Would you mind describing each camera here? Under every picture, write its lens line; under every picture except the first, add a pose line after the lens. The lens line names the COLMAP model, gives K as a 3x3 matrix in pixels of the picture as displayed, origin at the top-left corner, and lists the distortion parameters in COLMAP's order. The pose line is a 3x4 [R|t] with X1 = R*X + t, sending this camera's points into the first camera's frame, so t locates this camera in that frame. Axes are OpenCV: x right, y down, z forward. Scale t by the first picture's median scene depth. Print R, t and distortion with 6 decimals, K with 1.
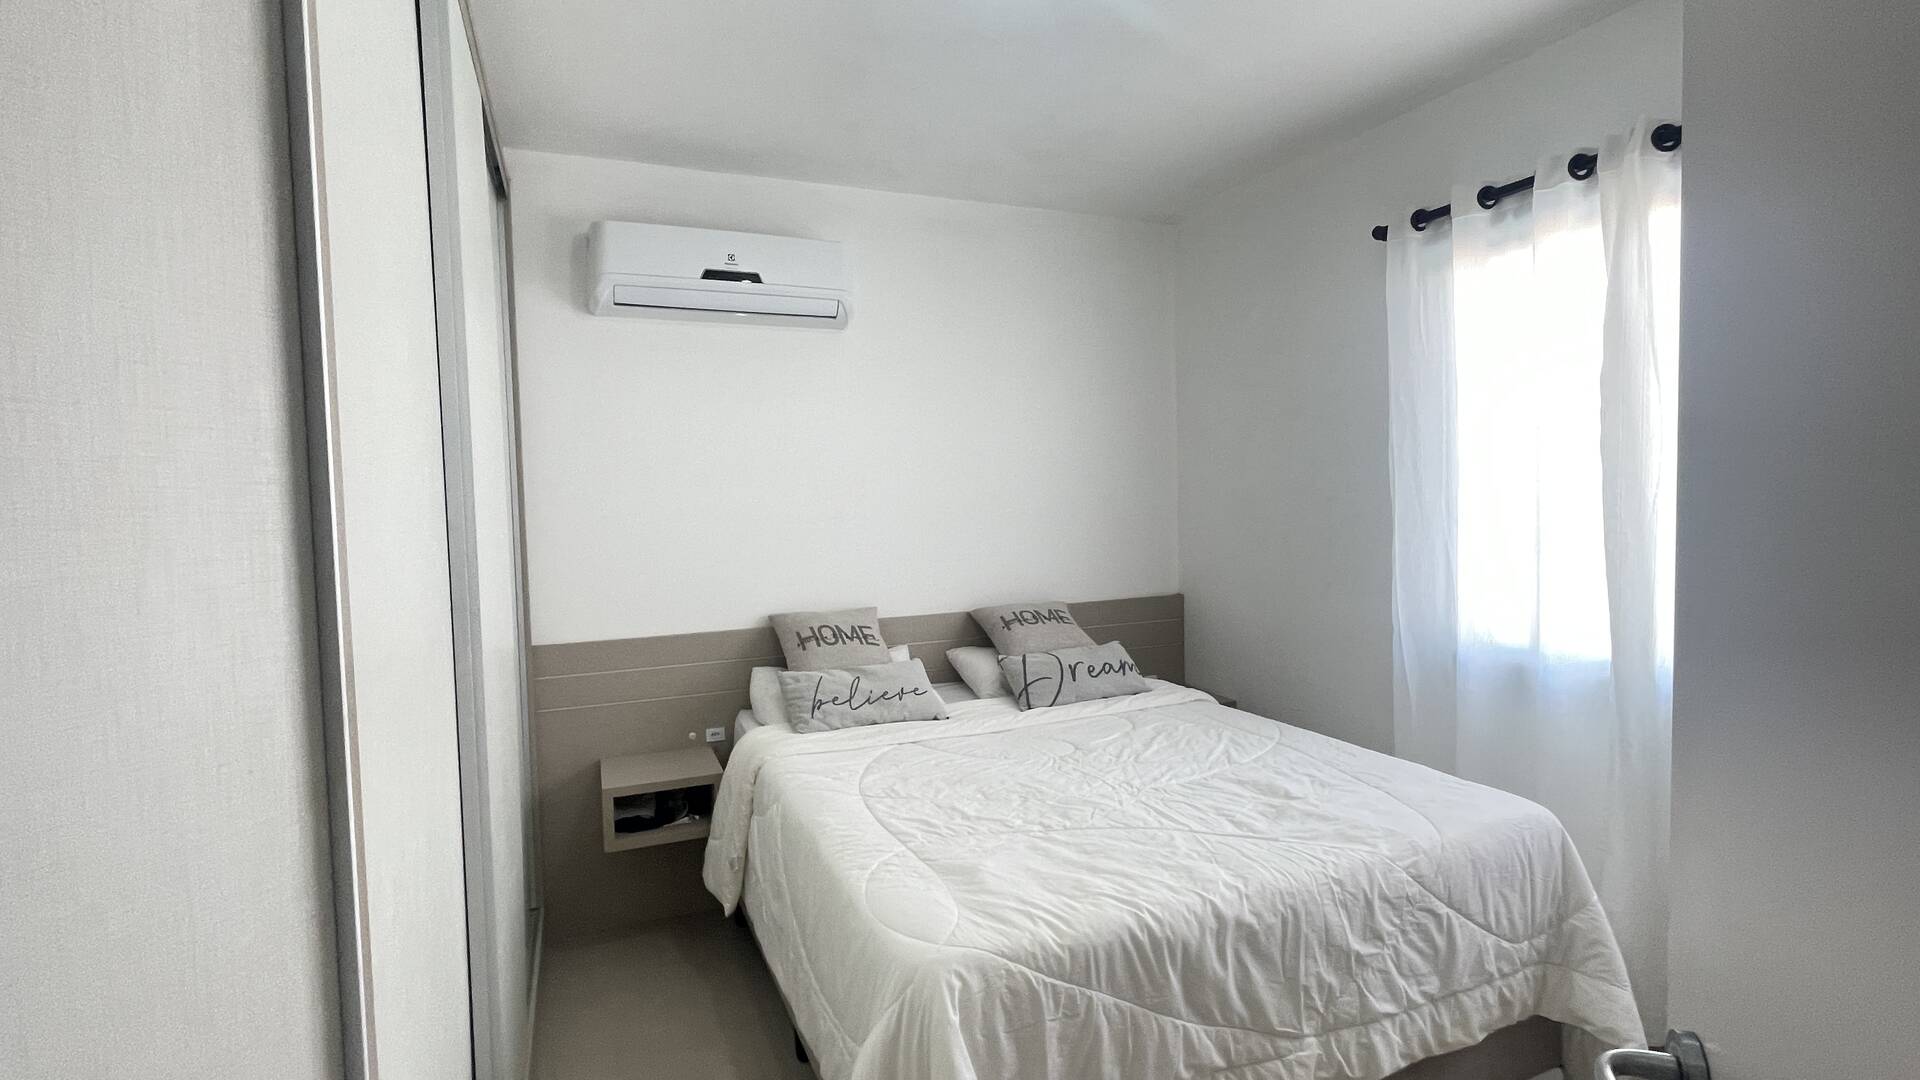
lens RADIAL K [[888.7, 0, 951.0], [0, 888.7, 546.4], [0, 0, 1]] dist [-0.000556, -0.006203]
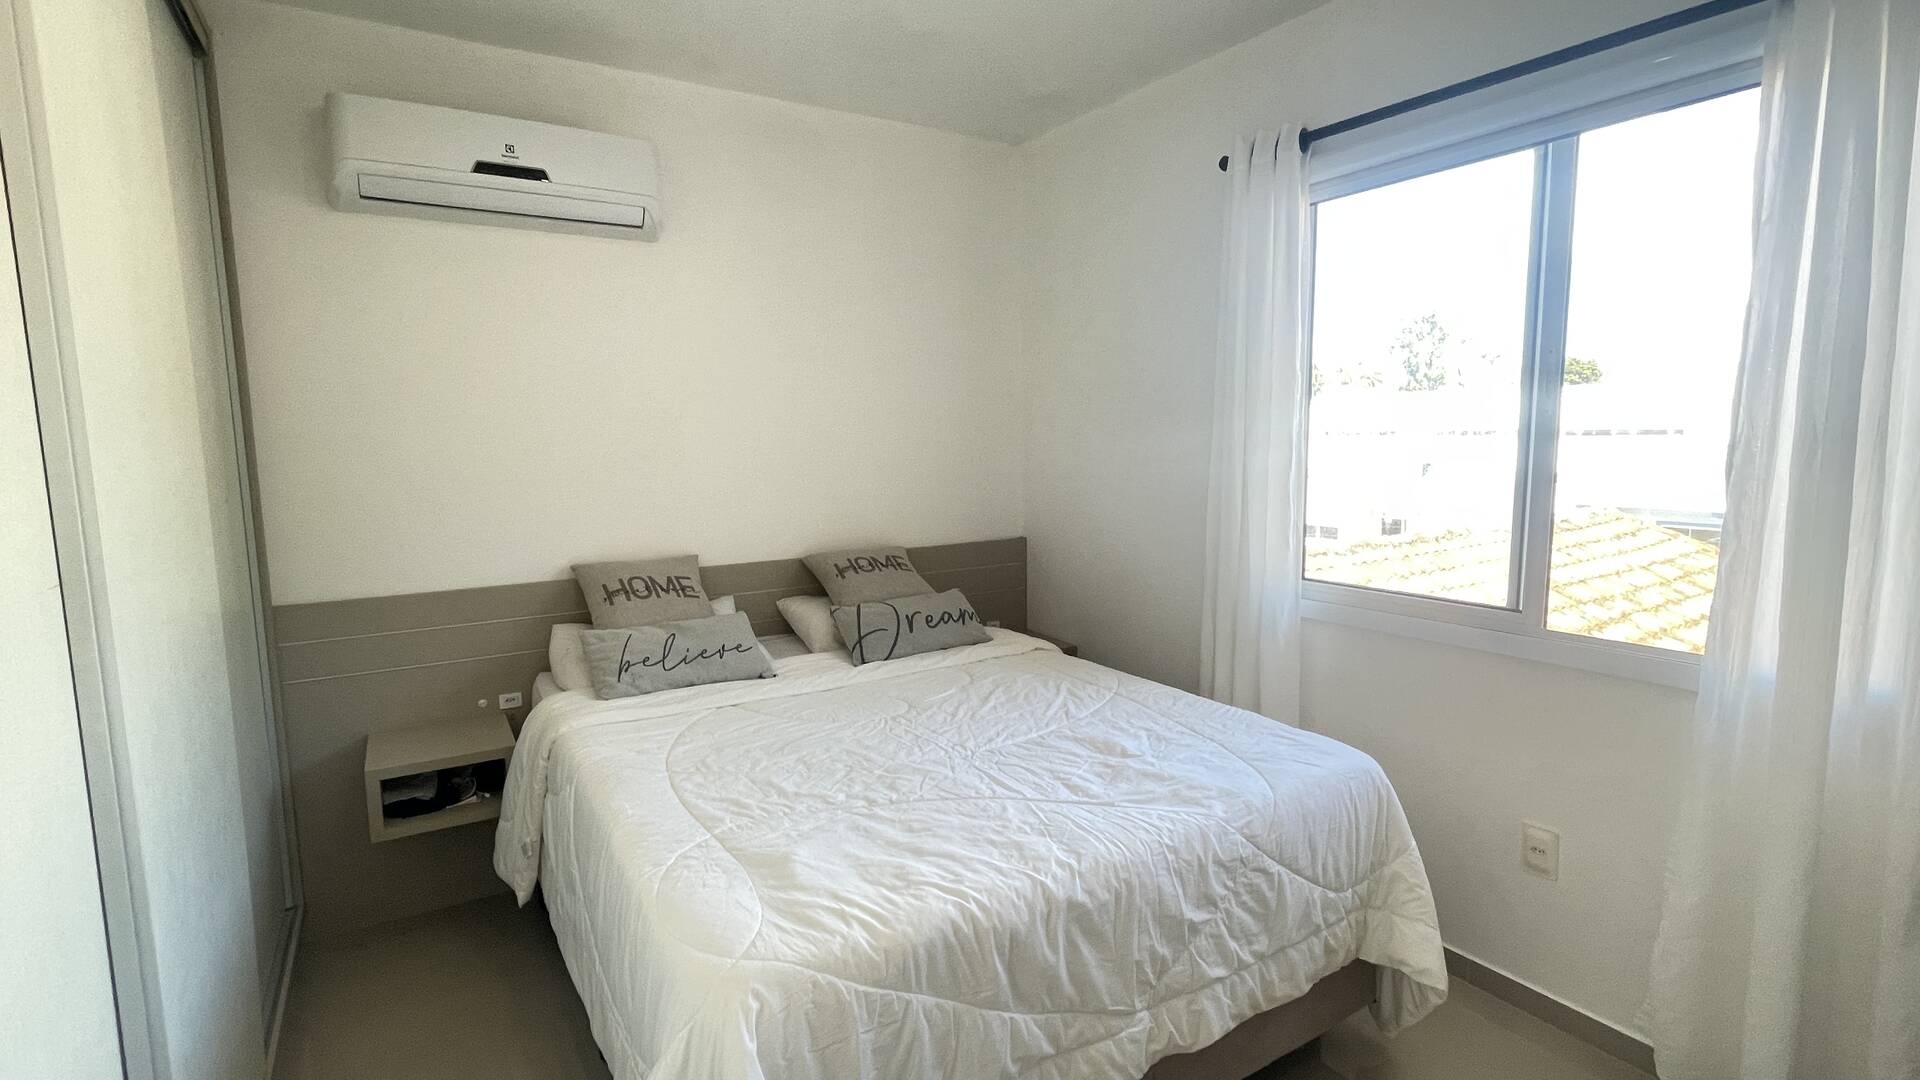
lens RADIAL K [[895.5, 0, 938.3], [0, 895.5, 545.5], [0, 0, 1]] dist [0.002492, 0.000197]
pose [[0.988675, -0.007327, 0.149895, 0.037740], [-0.003321, 0.997494, 0.070668, -0.012006], [-0.150037, -0.070365, 0.986173, 0.093920]]
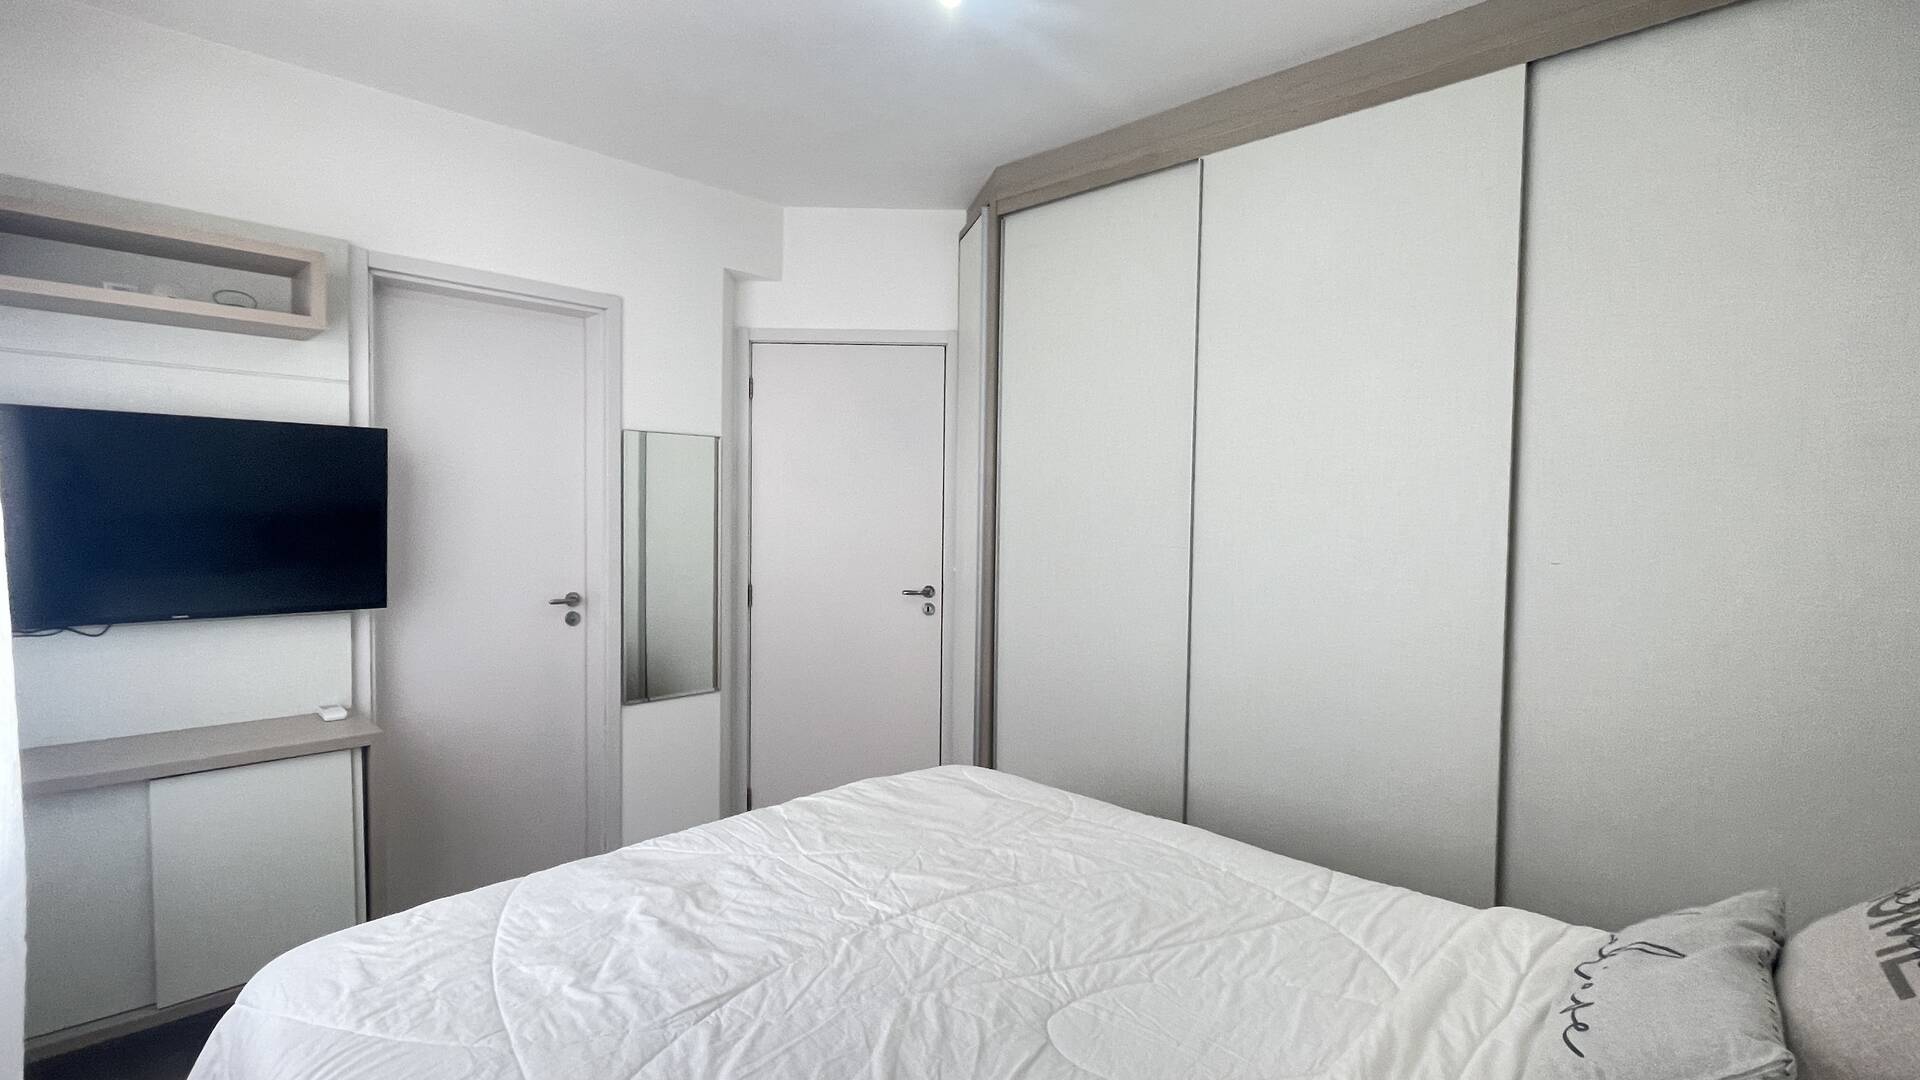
lens RADIAL K [[888.7, 0, 951.0], [0, 888.7, 546.4], [0, 0, 1]] dist [-0.000556, -0.006203]
pose [[-0.920762, 0.030371, -0.388941, 0.443484], [-0.005705, 0.995810, 0.091263, -0.071962], [0.390083, 0.086250, -0.916731, 1.729608]]
